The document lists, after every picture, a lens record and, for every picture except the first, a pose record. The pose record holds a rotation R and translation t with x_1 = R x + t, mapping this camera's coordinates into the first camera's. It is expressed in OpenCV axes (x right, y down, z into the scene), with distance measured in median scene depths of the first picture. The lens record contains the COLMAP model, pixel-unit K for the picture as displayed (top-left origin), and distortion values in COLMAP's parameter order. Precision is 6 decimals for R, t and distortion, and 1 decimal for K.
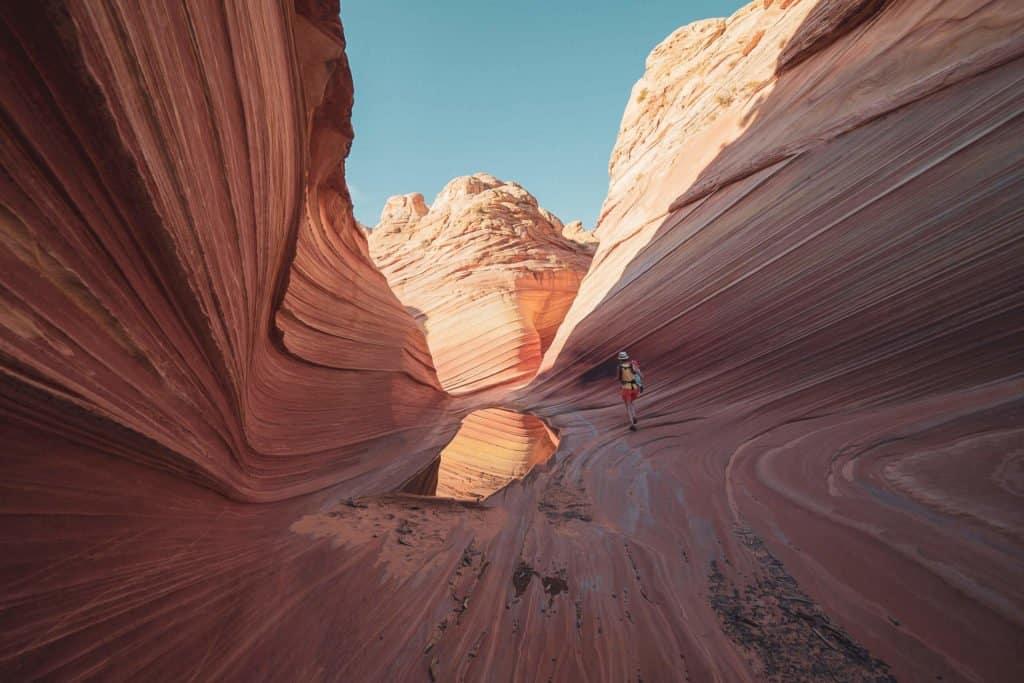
lens RADIAL K [[437.4, 0, 512.2], [0, 437.4, 349.4], [0, 0, 1]] dist [-0.007517, -0.000216]
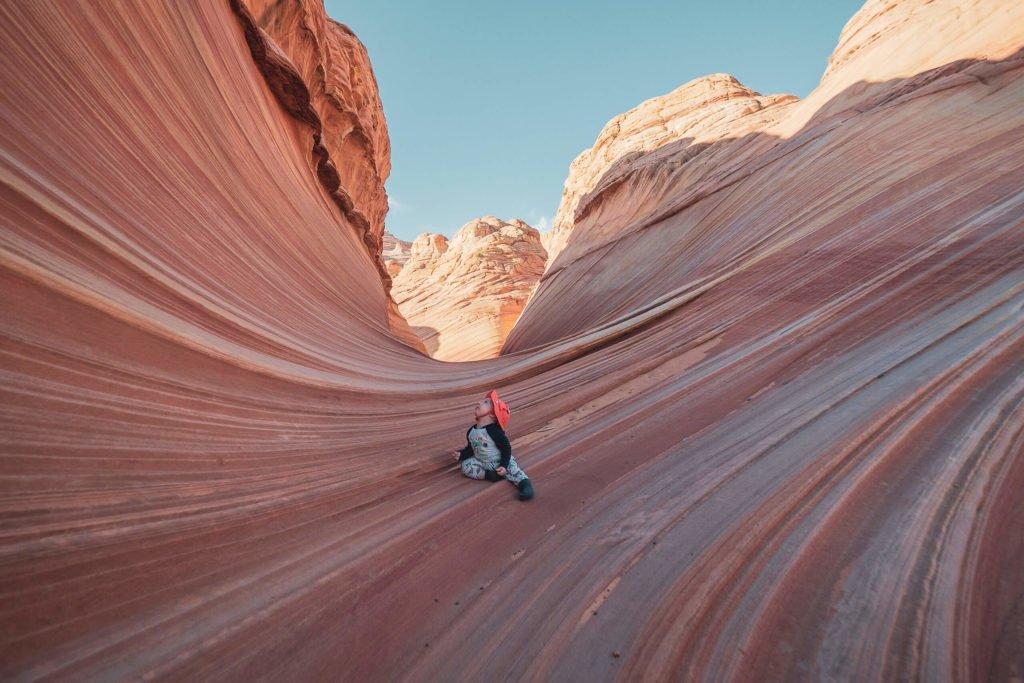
lens RADIAL K [[486.1, 0, 512.0], [0, 486.1, 341.5], [0, 0, 1]] dist [-0.003922, -0.000256]
pose [[0.994688, -0.031679, -0.097938, 0.548549], [0.026884, 0.998392, -0.049906, 0.094287], [0.099362, 0.047008, 0.993940, -1.582831]]
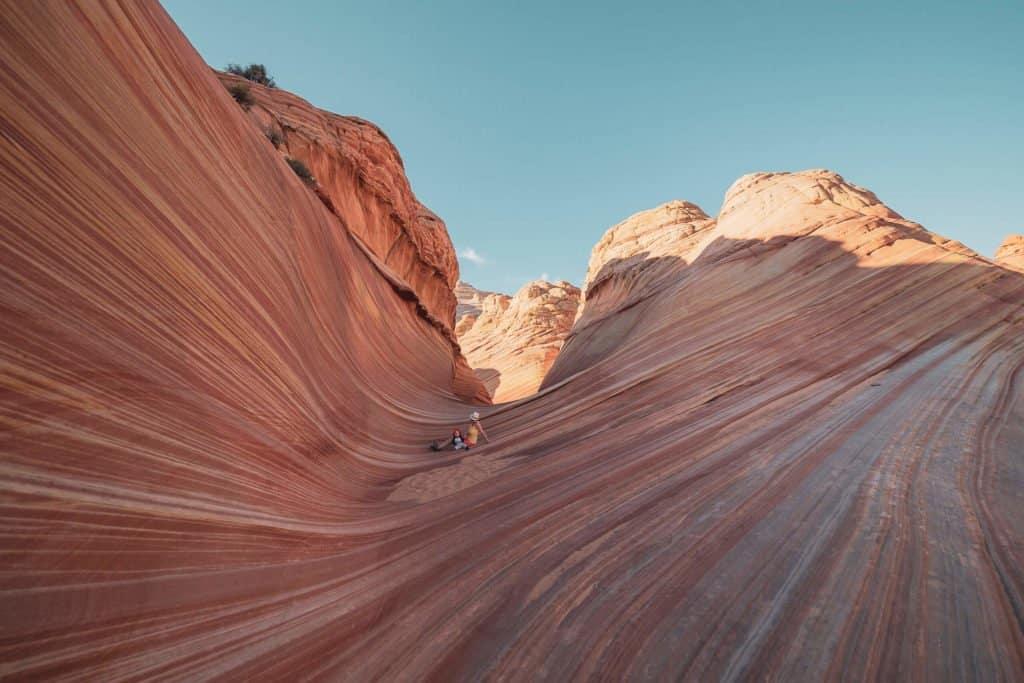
lens RADIAL K [[423.9, 0, 512.0], [0, 423.9, 341.5], [0, 0, 1]] dist [0.012094, -0.000372]
pose [[0.968704, -0.062738, -0.240160, 0.870598], [0.032511, 0.991265, -0.127817, 0.048274], [0.246081, 0.116009, 0.962282, -2.247395]]
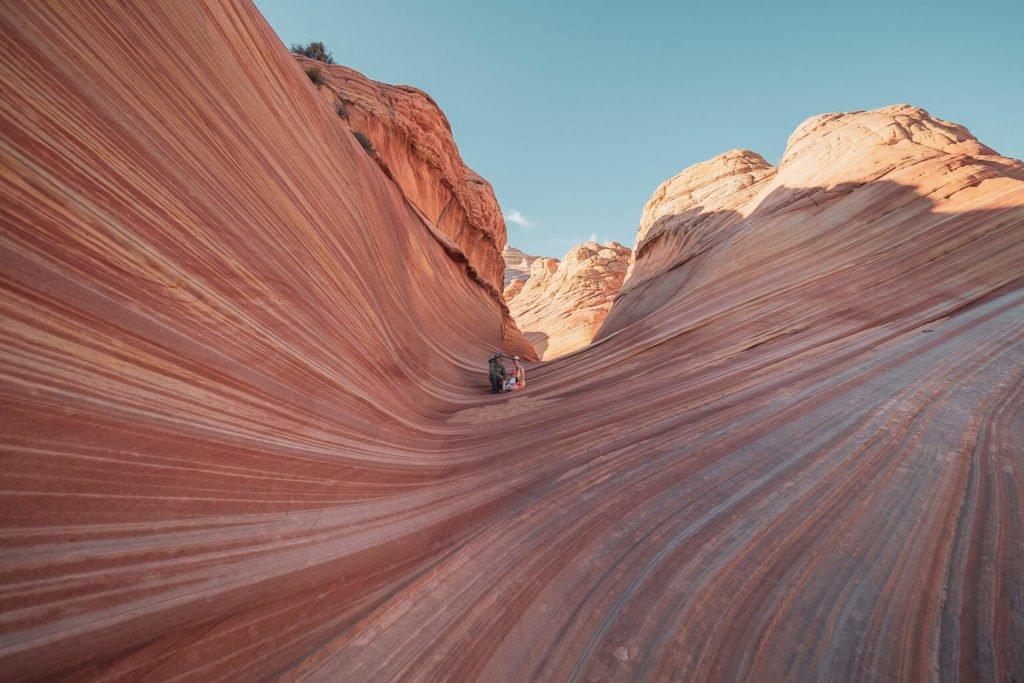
lens RADIAL K [[422.5, 0, 507.9], [0, 422.5, 339.9], [0, 0, 1]] dist [0.003360, 0.000746]
pose [[0.930128, -0.046931, -0.364225, 0.896044], [0.029333, 0.998126, -0.053701, 0.080500], [0.366063, 0.039265, 0.929761, -2.299501]]
